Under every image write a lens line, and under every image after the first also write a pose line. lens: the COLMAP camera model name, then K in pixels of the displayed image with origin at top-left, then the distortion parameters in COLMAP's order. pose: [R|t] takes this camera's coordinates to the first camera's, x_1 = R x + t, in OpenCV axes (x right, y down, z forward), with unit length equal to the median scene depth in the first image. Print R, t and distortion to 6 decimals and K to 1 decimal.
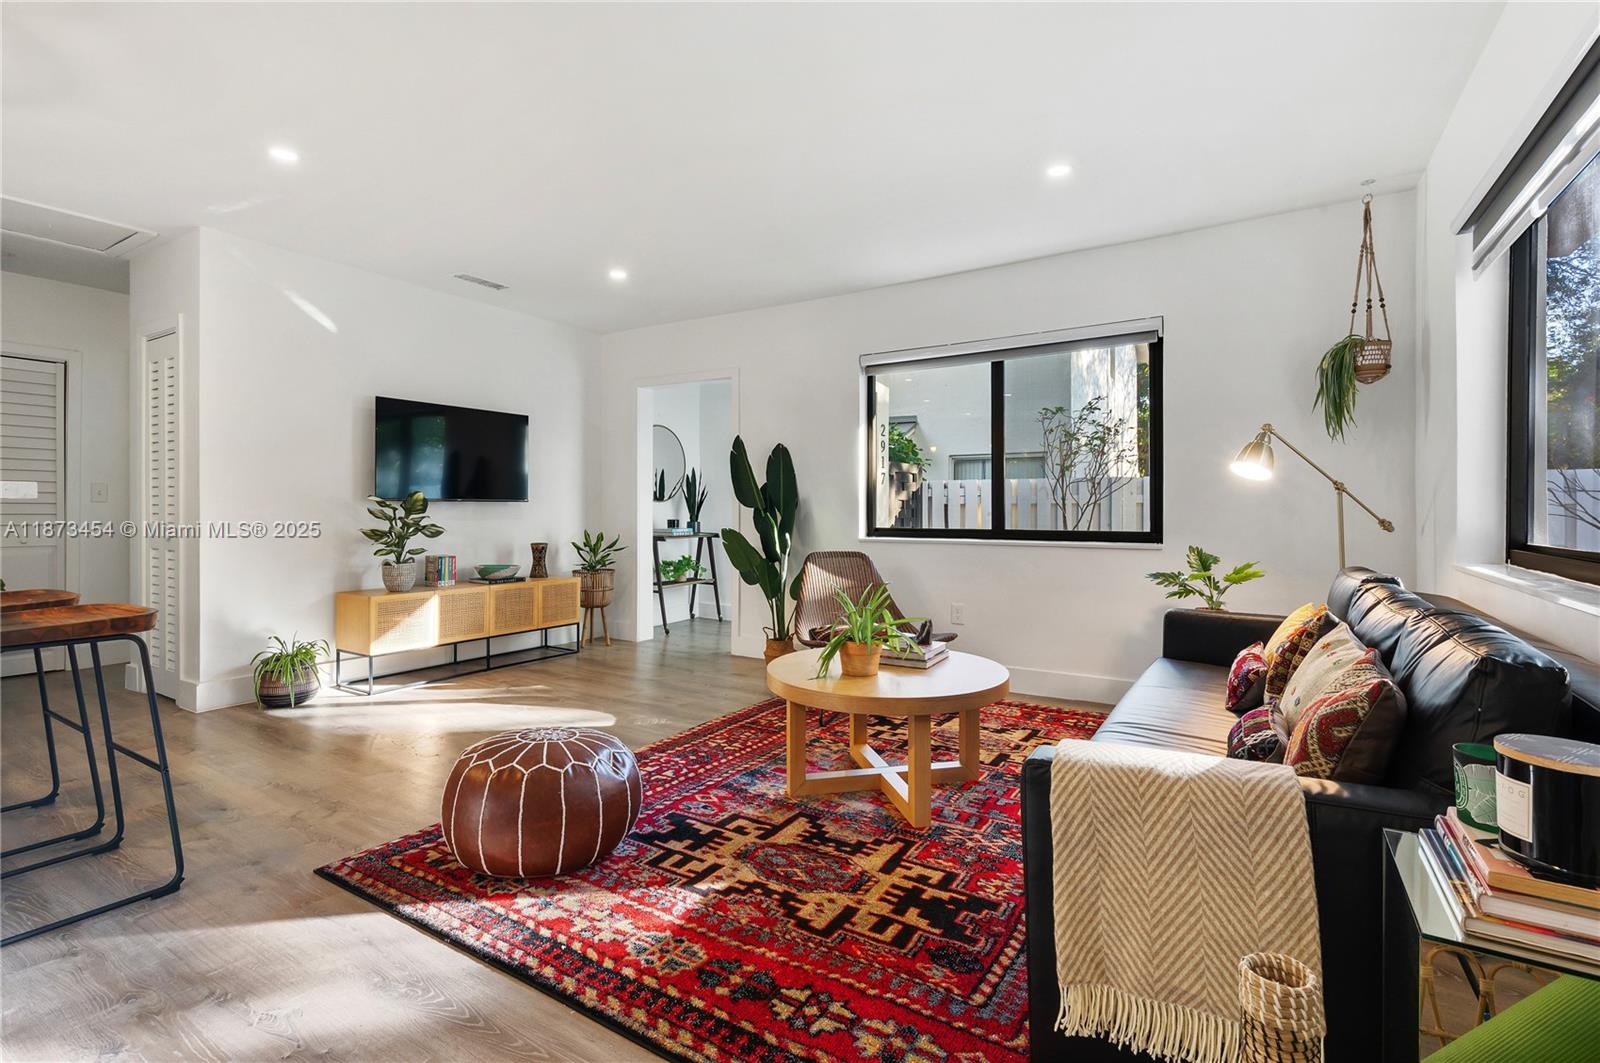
lens RADIAL K [[734.6, 0, 800.6], [0, 734.6, 519.1], [0, 0, 1]] dist [0.001543, -0.000523]
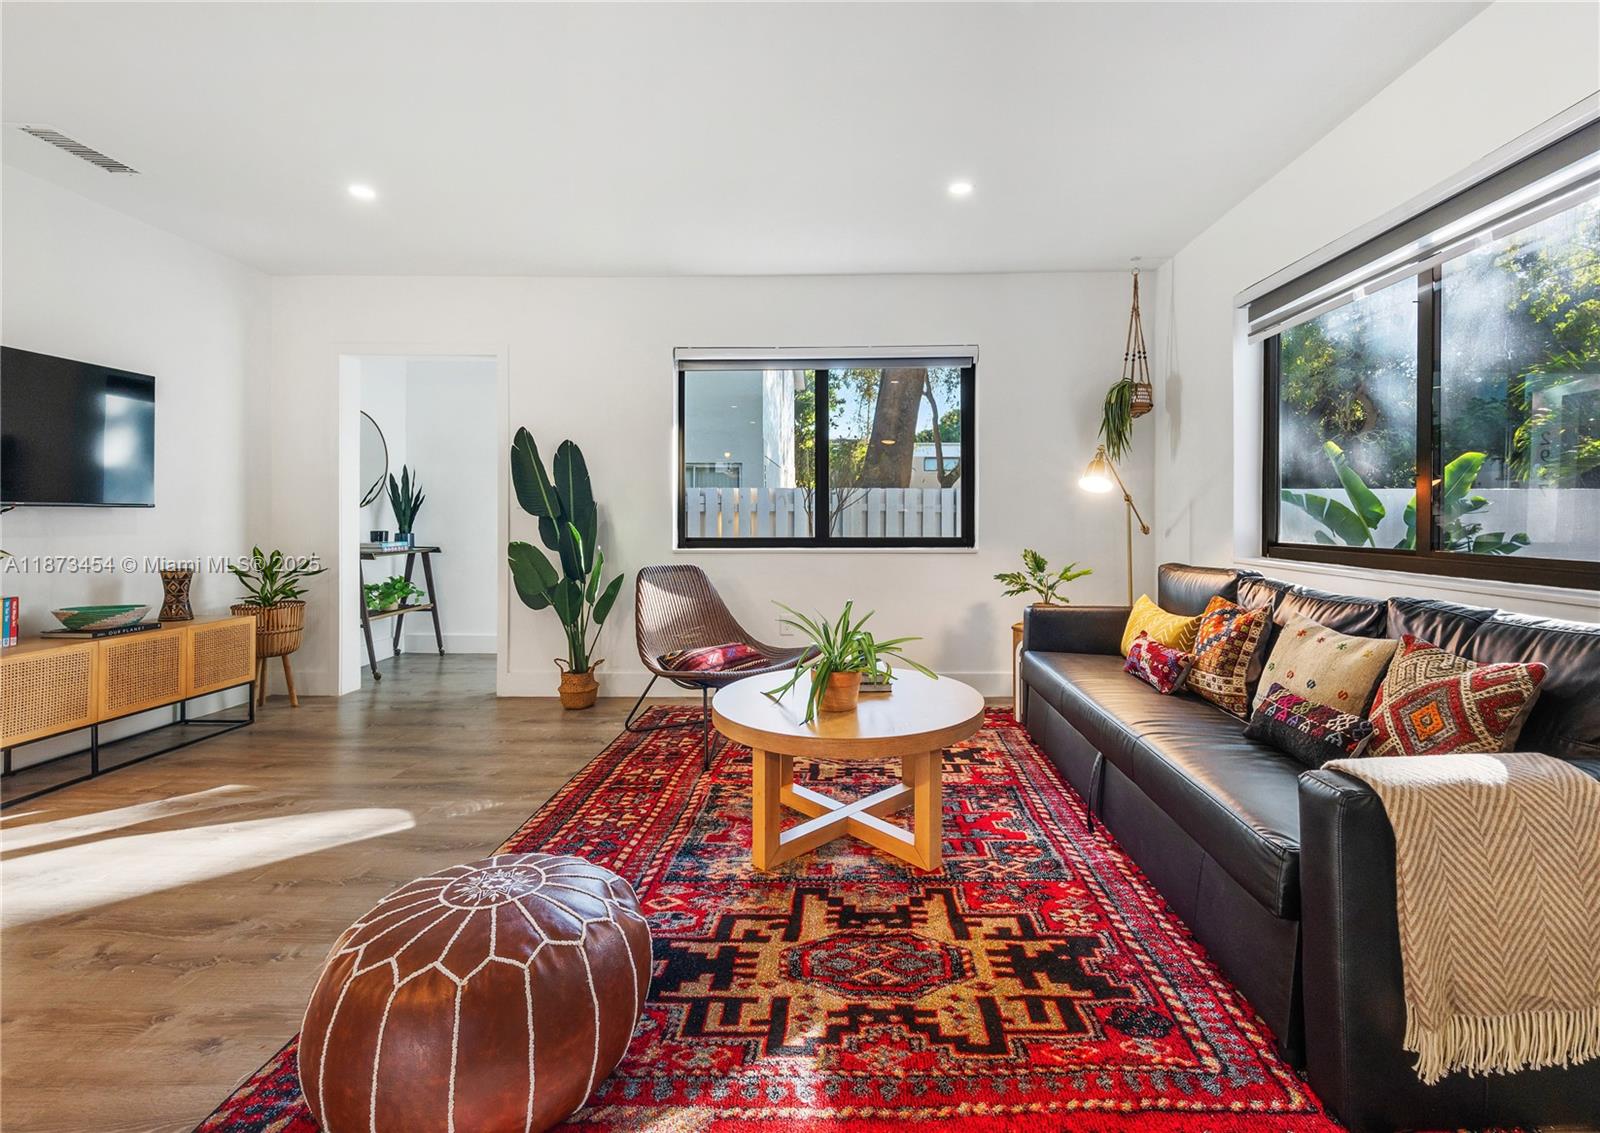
lens RADIAL K [[687.6, 0, 817.5], [0, 687.6, 523.5], [0, 0, 1]] dist [-0.000518, 0.000008]
pose [[0.852374, -0.006666, 0.522890, -0.311629], [0.008396, 0.999964, -0.000938, -0.005452], [-0.522865, 0.005190, 0.852400, 0.274227]]
